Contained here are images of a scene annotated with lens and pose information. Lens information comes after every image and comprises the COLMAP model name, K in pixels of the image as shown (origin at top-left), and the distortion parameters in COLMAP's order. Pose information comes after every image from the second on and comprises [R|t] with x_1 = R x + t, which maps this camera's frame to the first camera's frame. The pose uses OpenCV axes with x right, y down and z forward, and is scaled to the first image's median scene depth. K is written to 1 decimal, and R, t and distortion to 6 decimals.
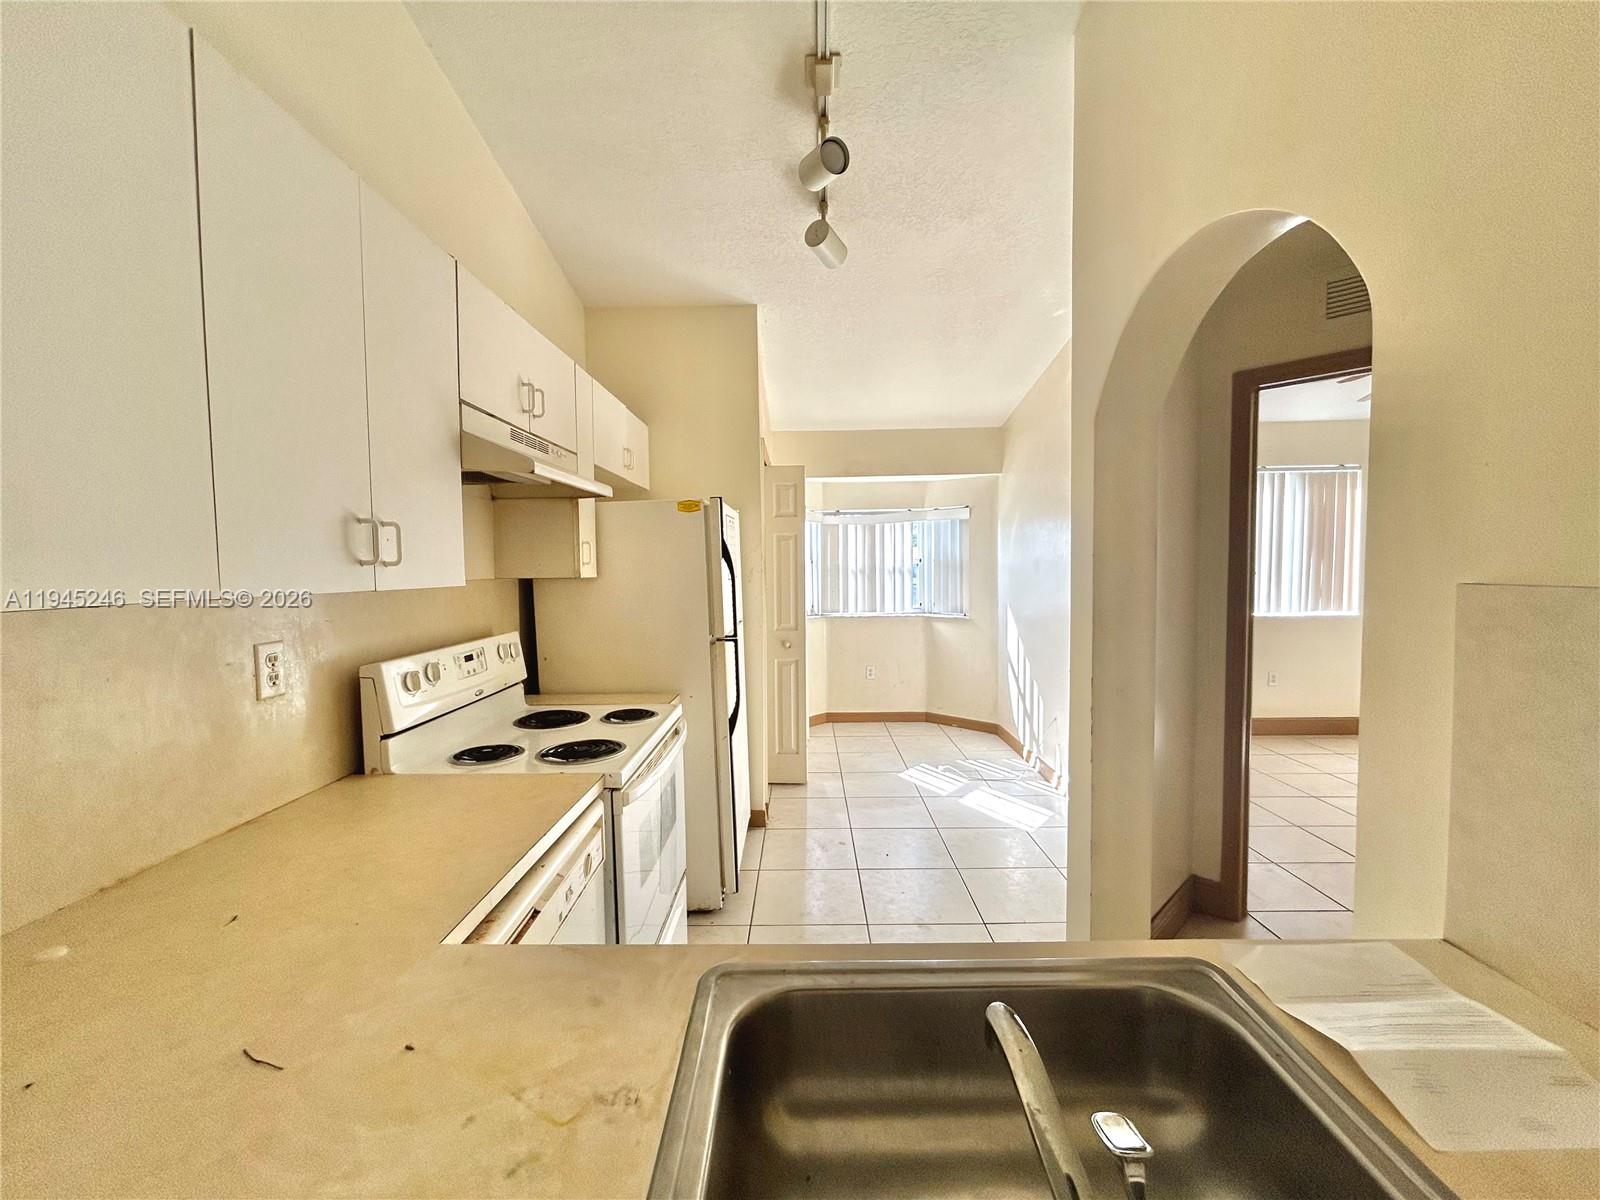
lens RADIAL K [[644.9, 0, 798.0], [0, 644.9, 596.1], [0, 0, 1]] dist [-0.002231, 0.000787]
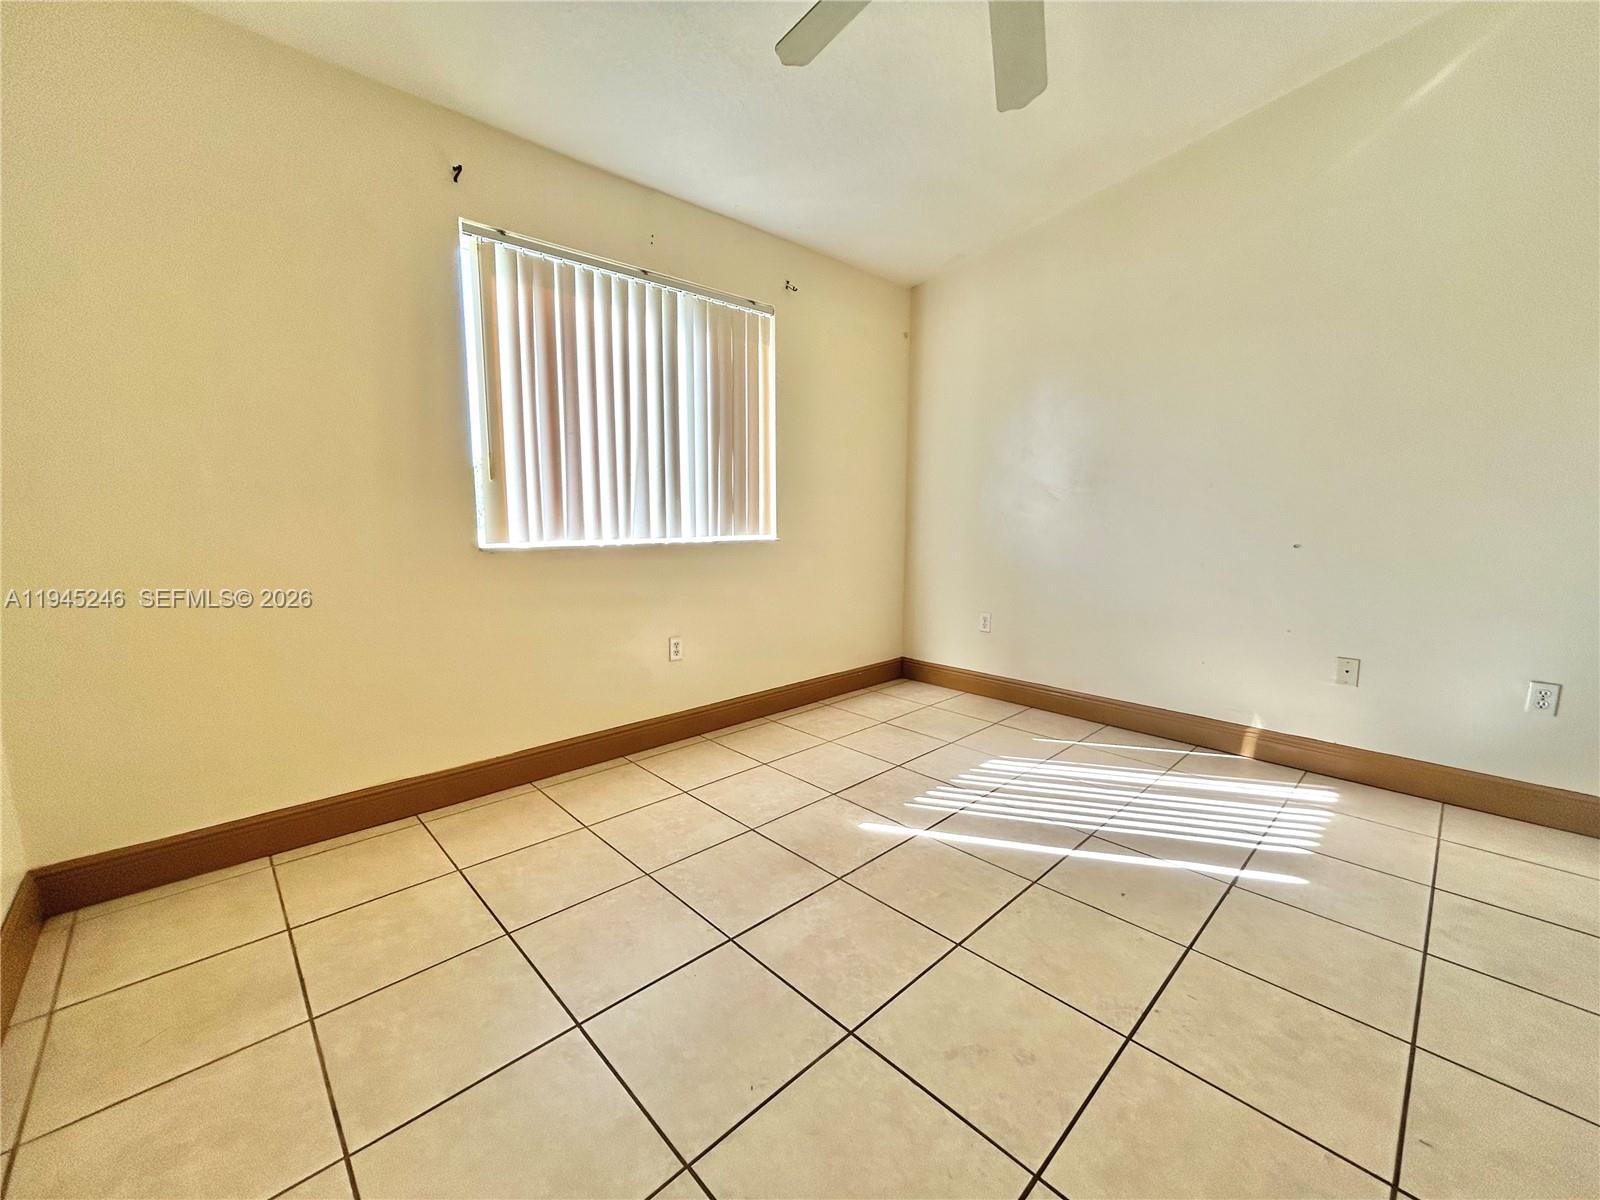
lens RADIAL K [[644.9, 0, 795.3], [0, 644.9, 597.1], [0, 0, 1]] dist [-0.002231, 0.000787]
pose [[0.714320, -0.073065, 0.695994, 0.407405], [0.027949, 0.996720, 0.075950, 0.038140], [-0.699261, -0.034801, 0.714019, 0.500345]]
